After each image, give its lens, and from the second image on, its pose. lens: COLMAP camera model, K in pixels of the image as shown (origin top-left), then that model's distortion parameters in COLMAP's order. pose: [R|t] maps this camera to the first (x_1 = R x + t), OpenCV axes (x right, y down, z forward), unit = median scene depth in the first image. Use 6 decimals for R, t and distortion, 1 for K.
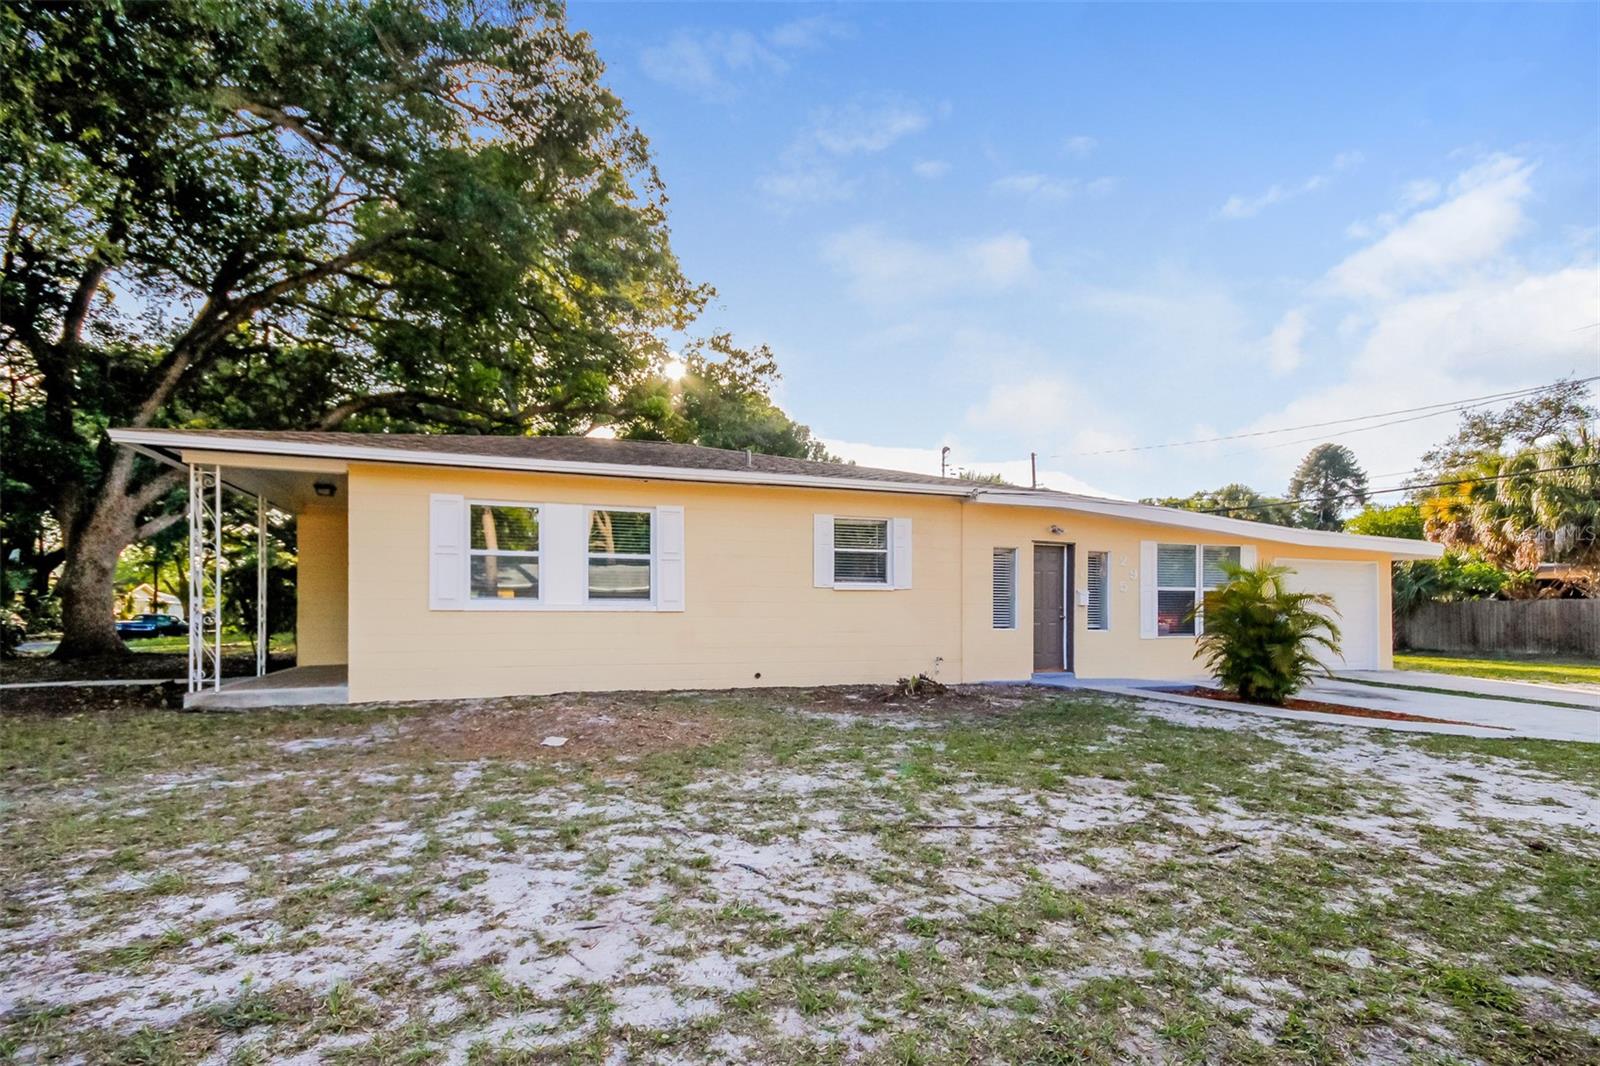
lens RADIAL K [[743.7, 0, 796.0], [0, 743.7, 564.6], [0, 0, 1]] dist [0.046647, -0.000179]
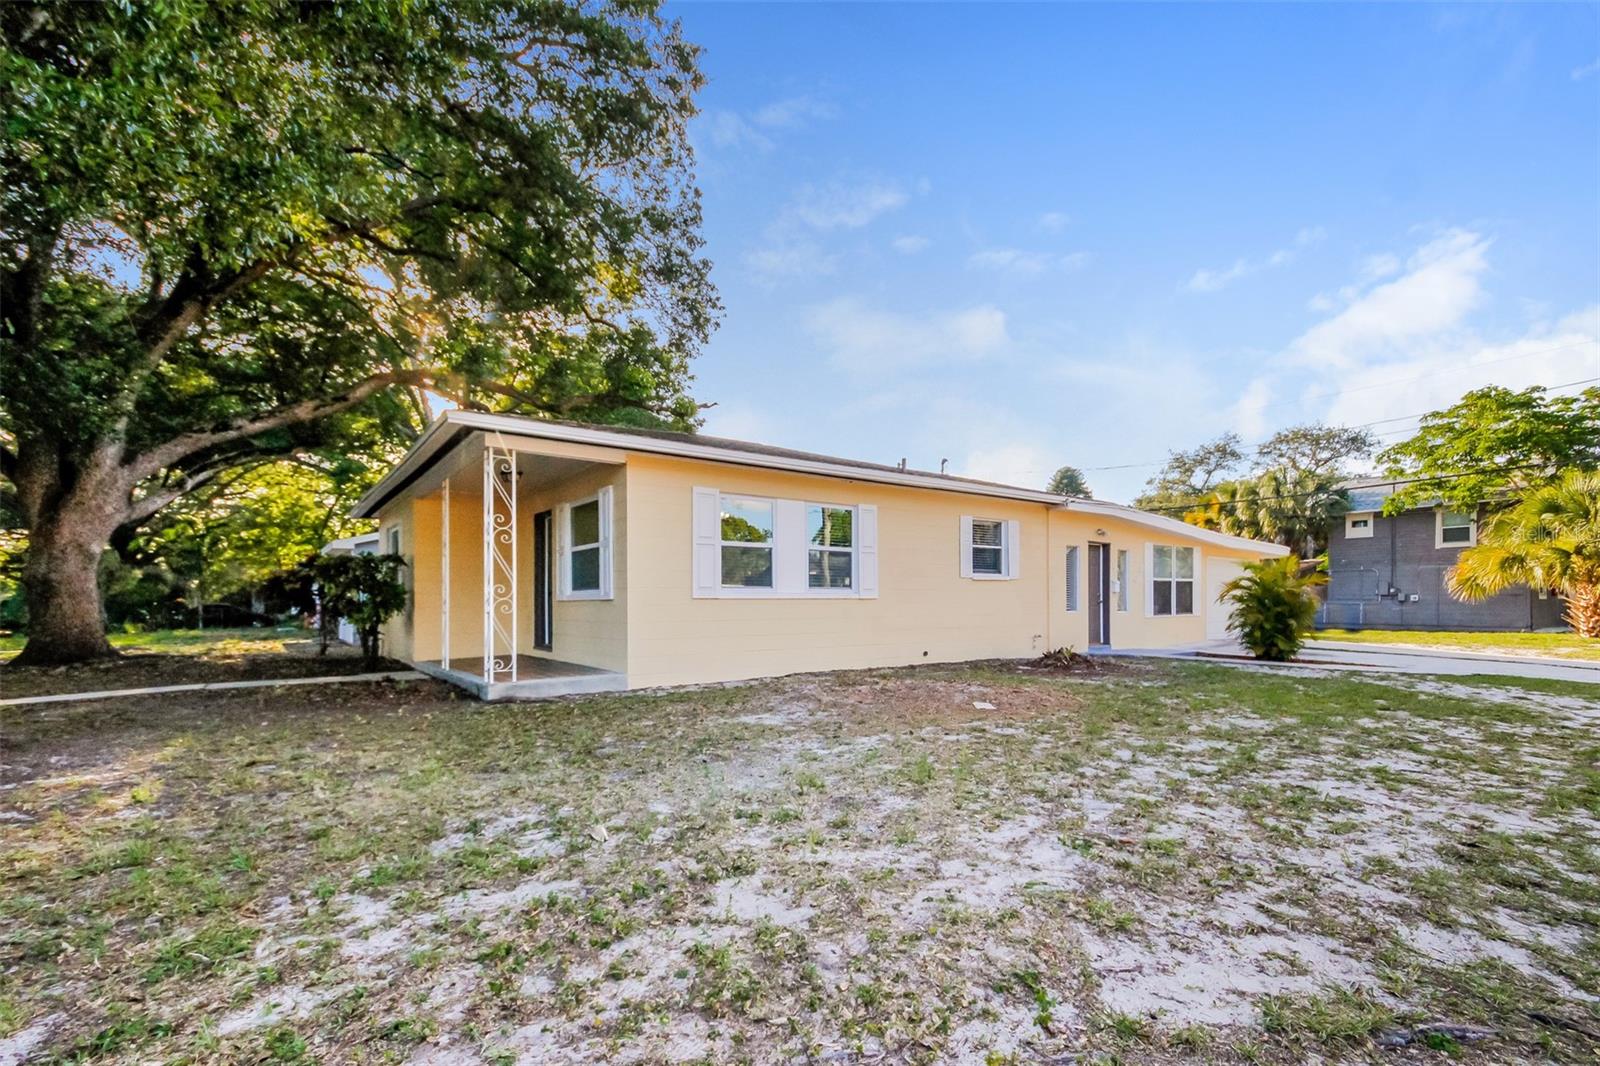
lens RADIAL K [[698.0, 0, 833.8], [0, 698.0, 568.1], [0, 0, 1]] dist [0.048930, -0.000057]
pose [[0.951161, 0.005431, 0.308646, -0.529732], [-0.009568, 0.999884, 0.011890, 0.004619], [-0.308546, -0.014262, 0.951103, 0.013597]]
